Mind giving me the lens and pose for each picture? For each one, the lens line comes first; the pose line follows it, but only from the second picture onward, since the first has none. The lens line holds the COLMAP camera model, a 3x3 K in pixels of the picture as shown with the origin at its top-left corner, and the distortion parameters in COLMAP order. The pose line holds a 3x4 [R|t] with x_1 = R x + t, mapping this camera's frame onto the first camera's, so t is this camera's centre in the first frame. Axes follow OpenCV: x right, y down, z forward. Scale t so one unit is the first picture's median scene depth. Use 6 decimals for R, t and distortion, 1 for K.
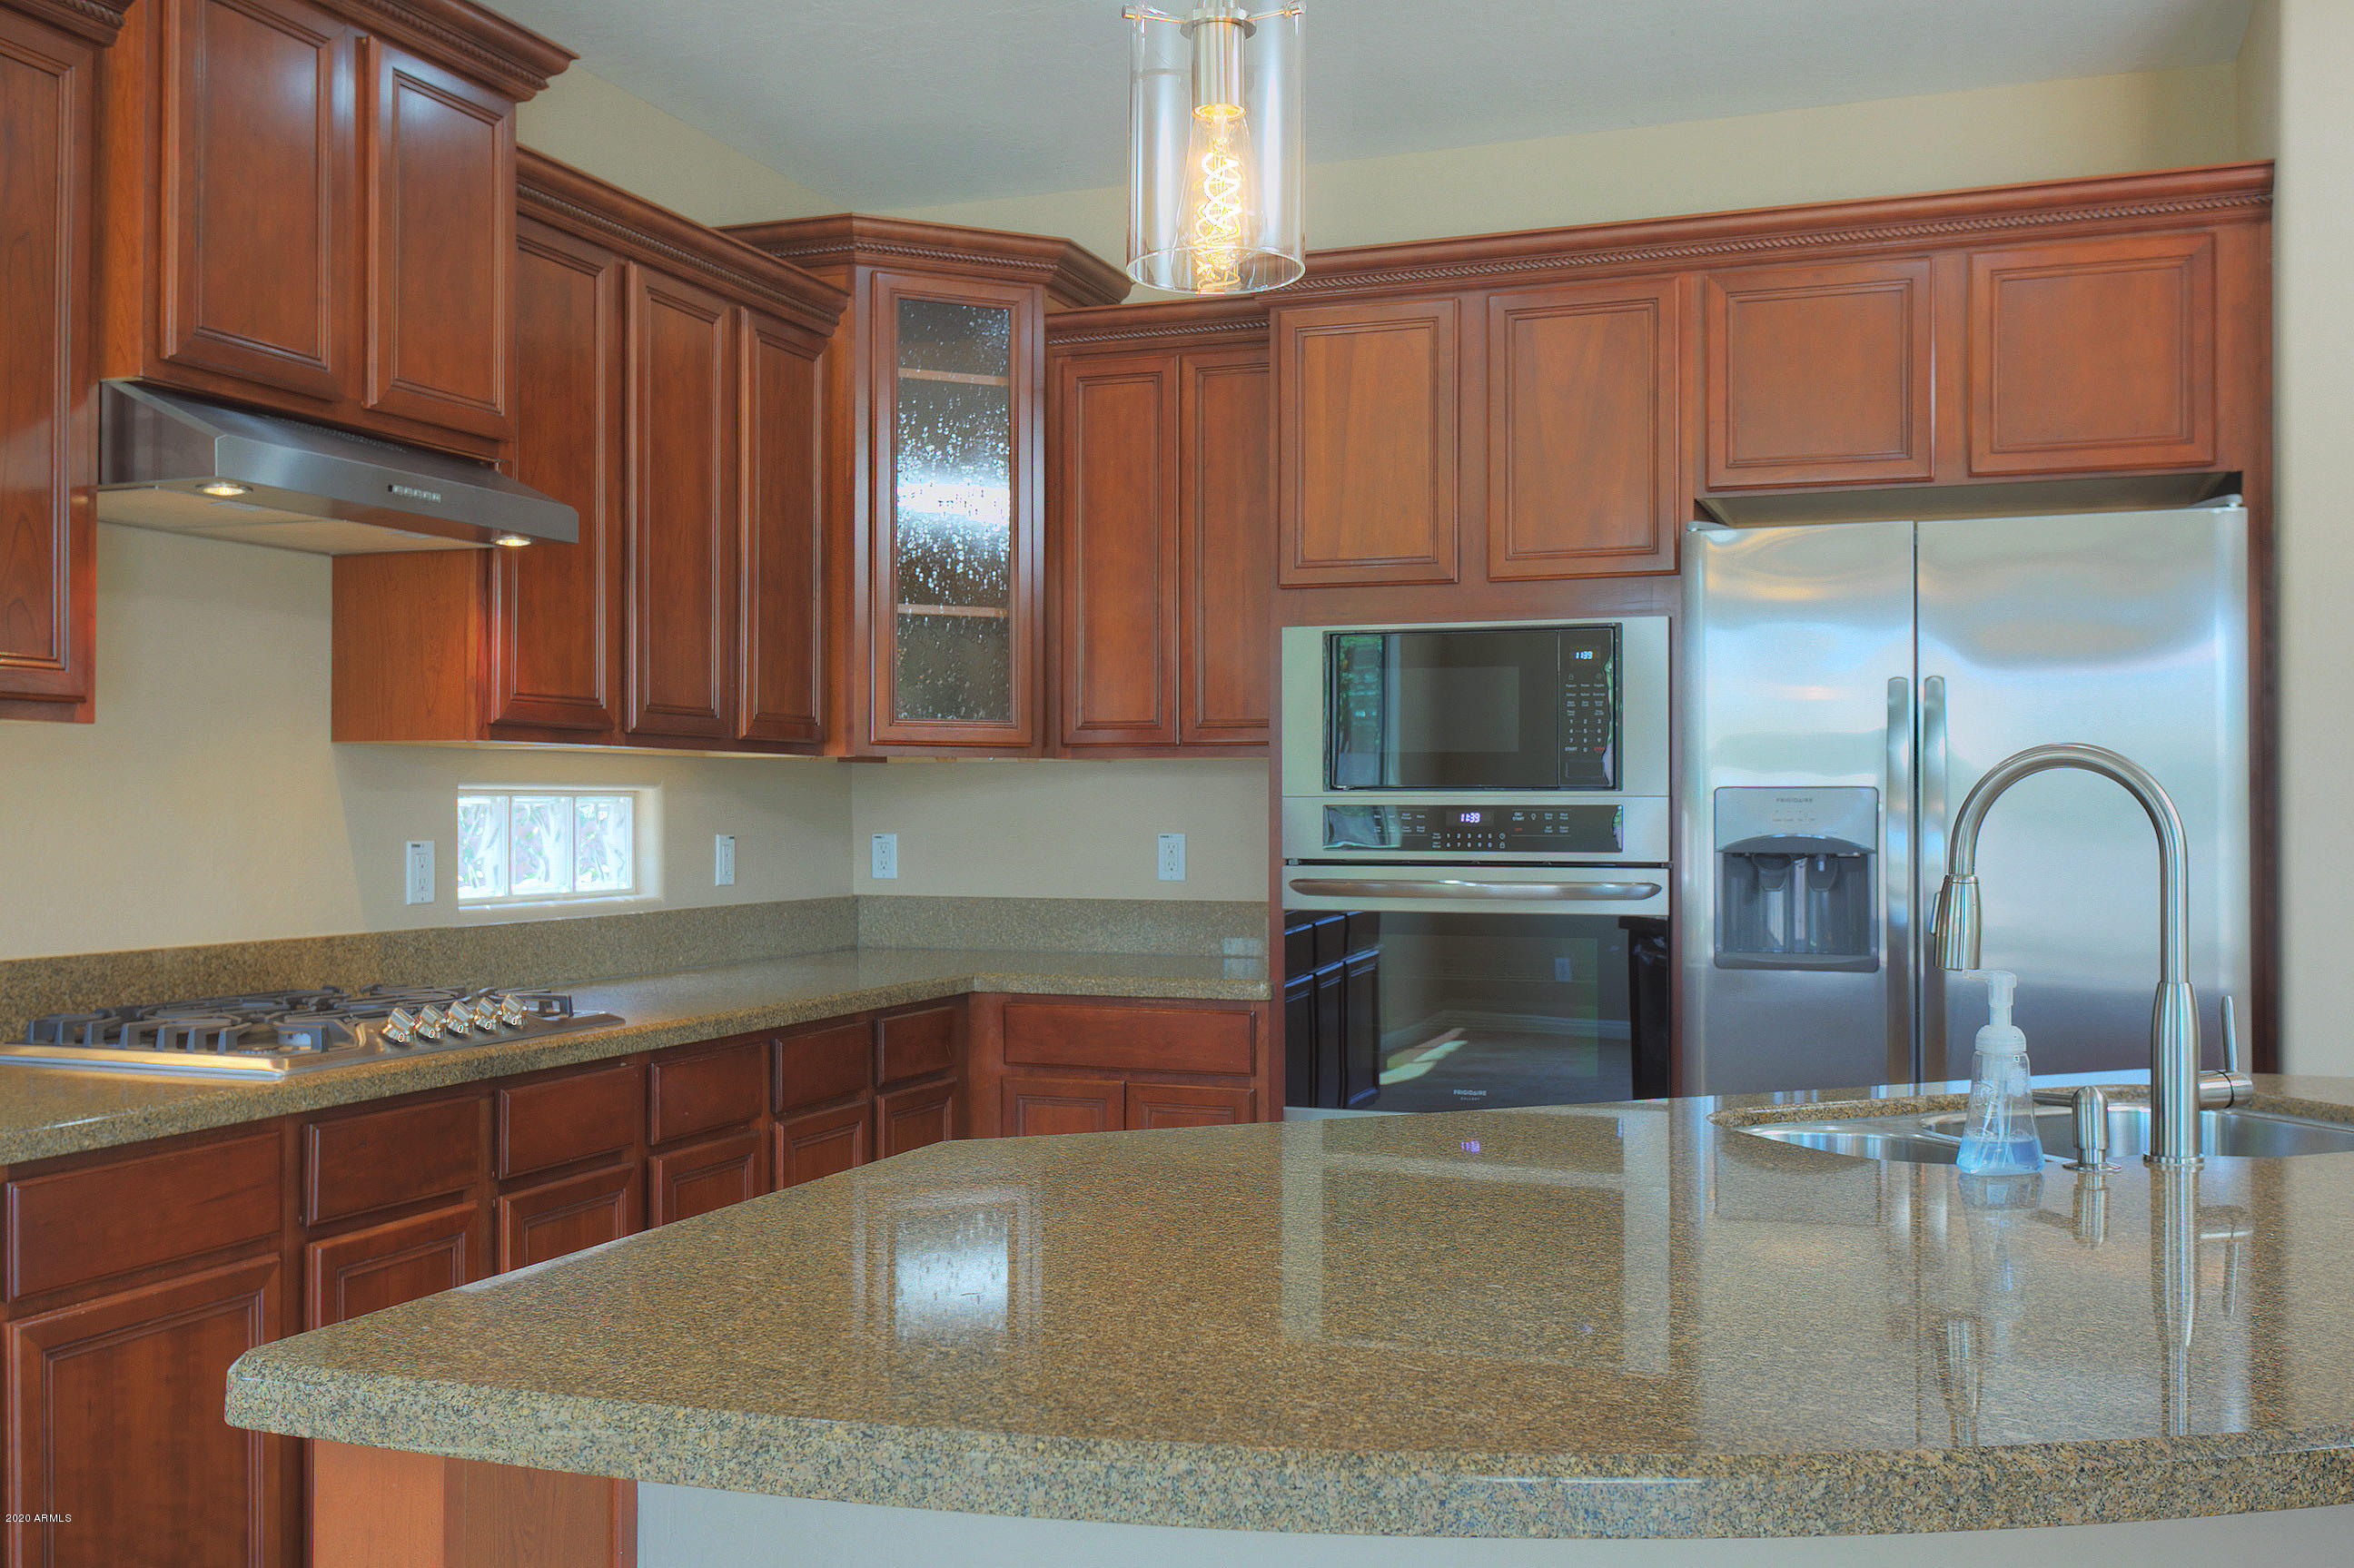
lens RADIAL K [[2170.7, 0, 1173.3], [0, 2170.7, 788.4], [0, 0, 1]] dist [-0.007322, 0.000000]
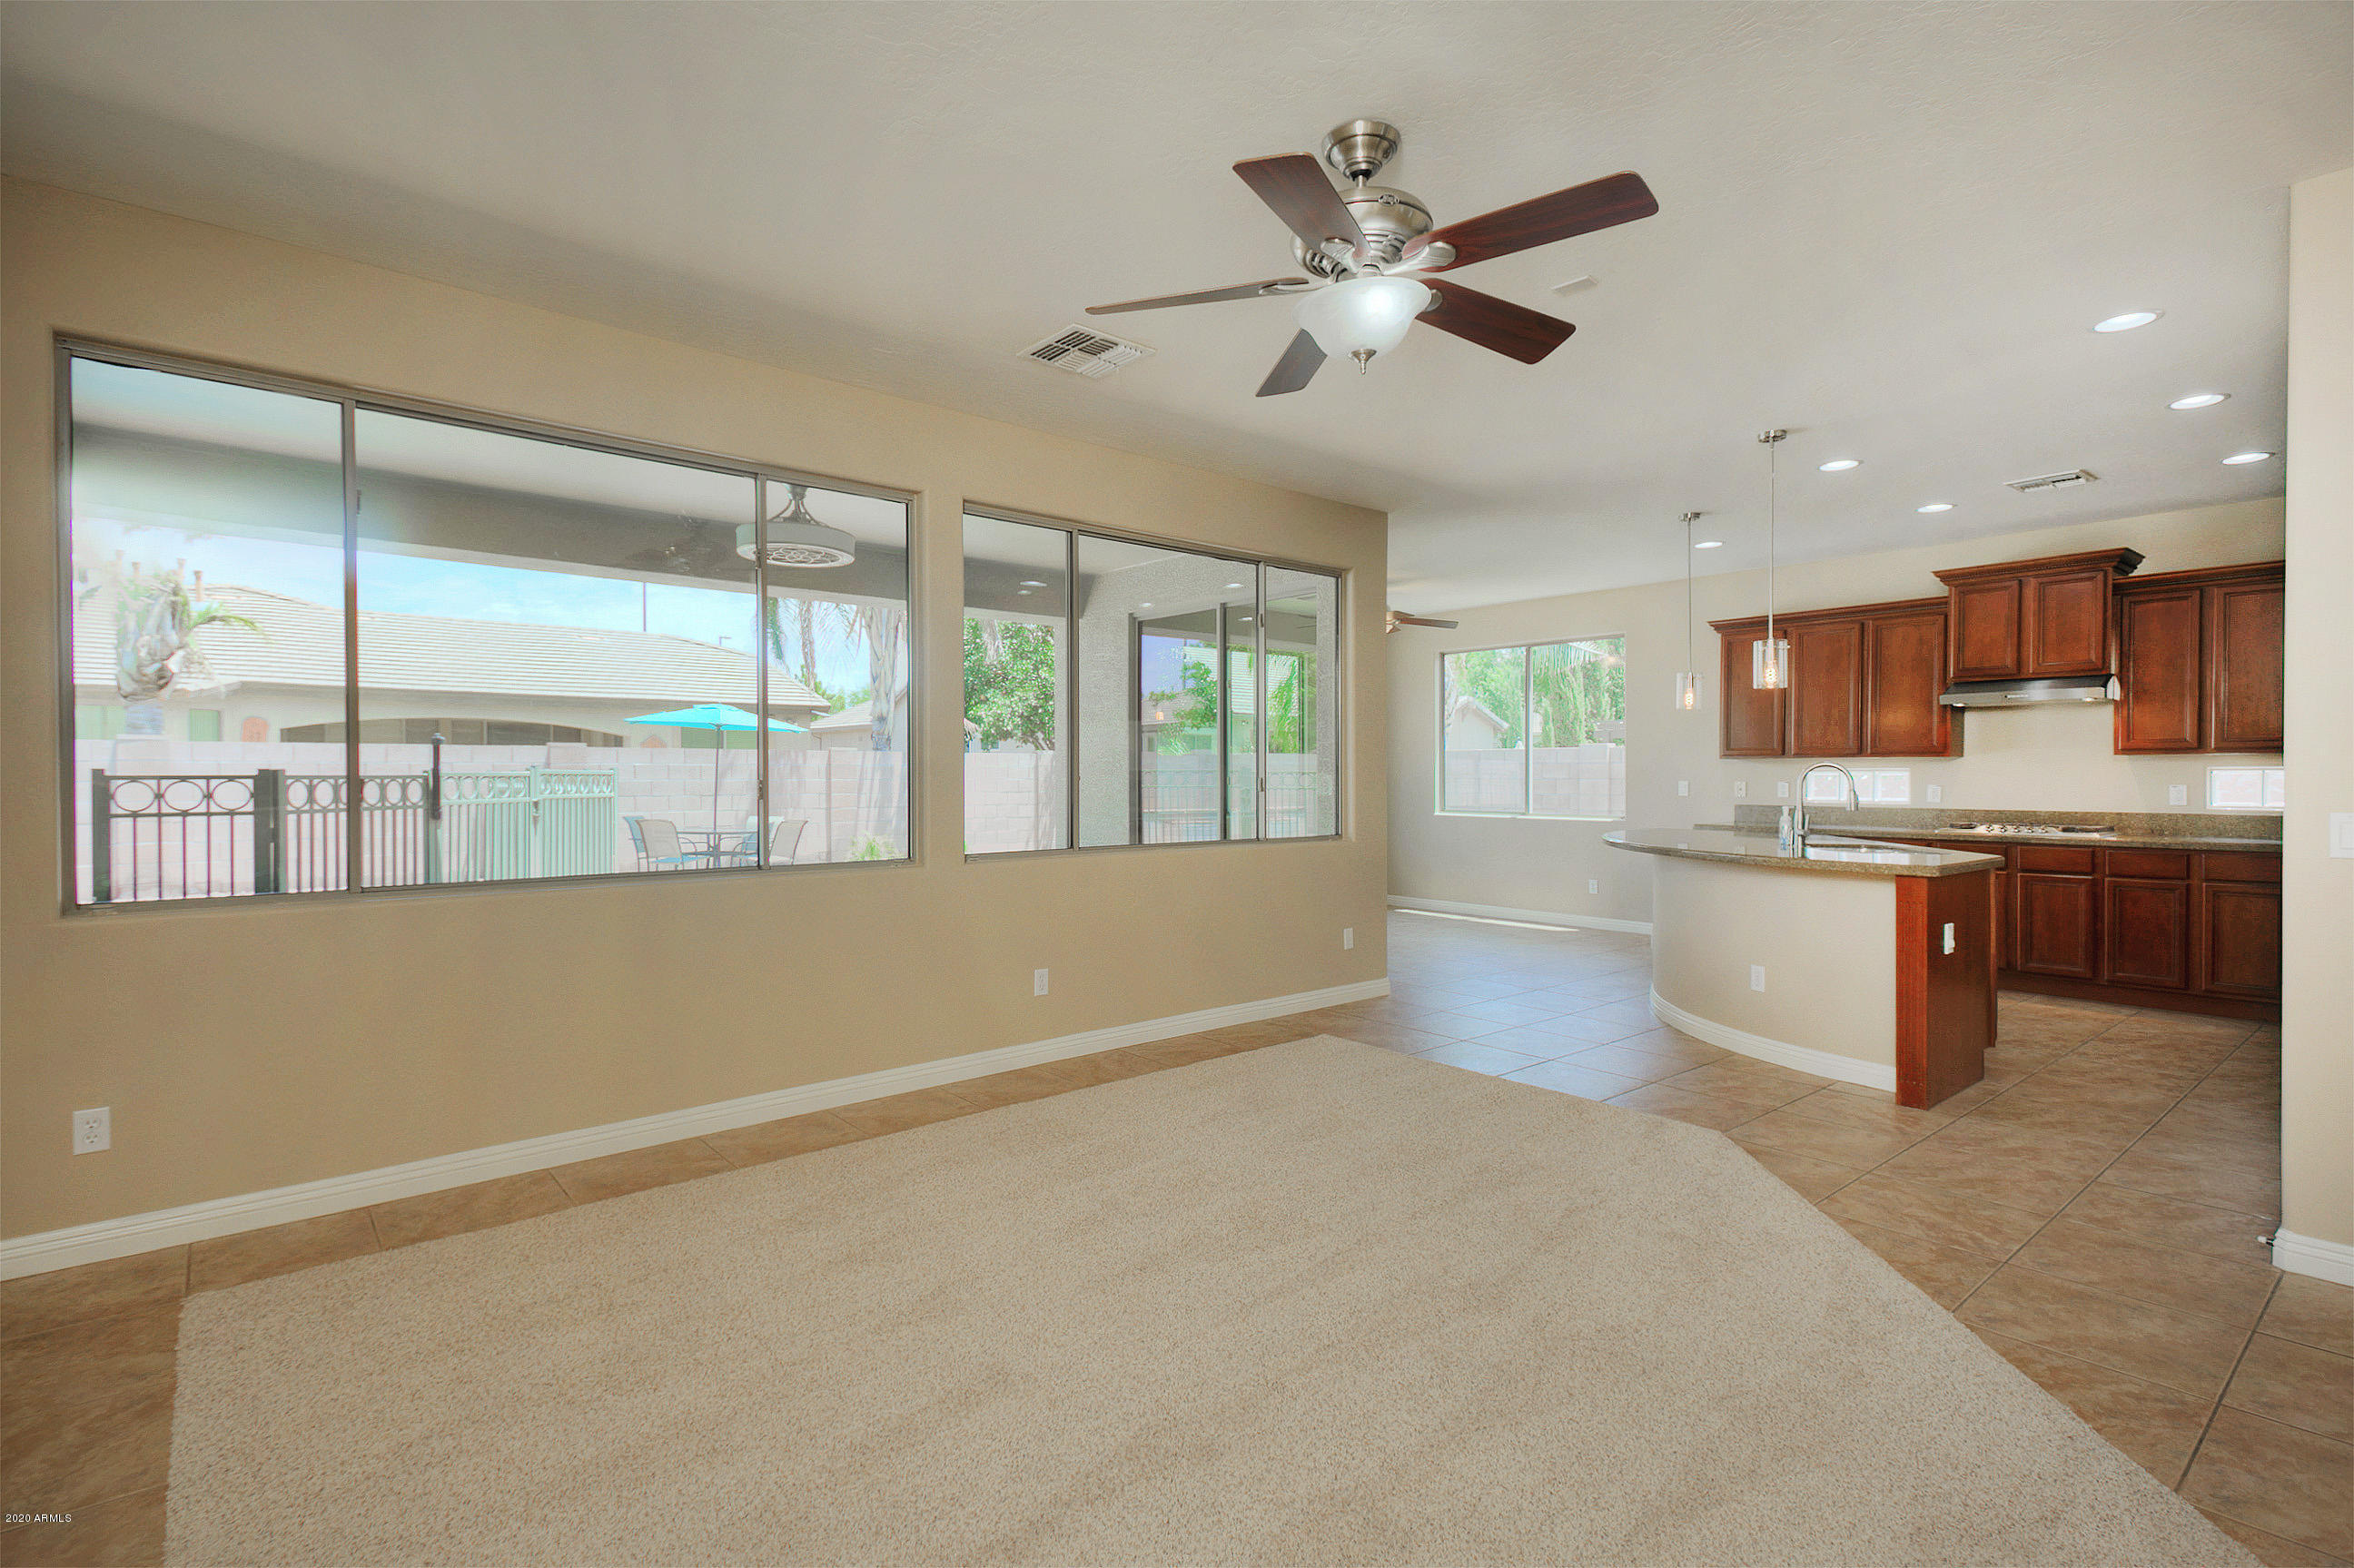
lens RADIAL K [[1116.1, 0, 1179.7], [0, 1116.1, 778.3], [0, 0, 1]] dist [0.003283, -0.001185]
pose [[-0.486285, 0.005091, -0.873786, 1.677317], [0.009282, 0.999957, 0.000661, -0.000492], [0.873751, -0.007789, -0.486311, 0.495041]]
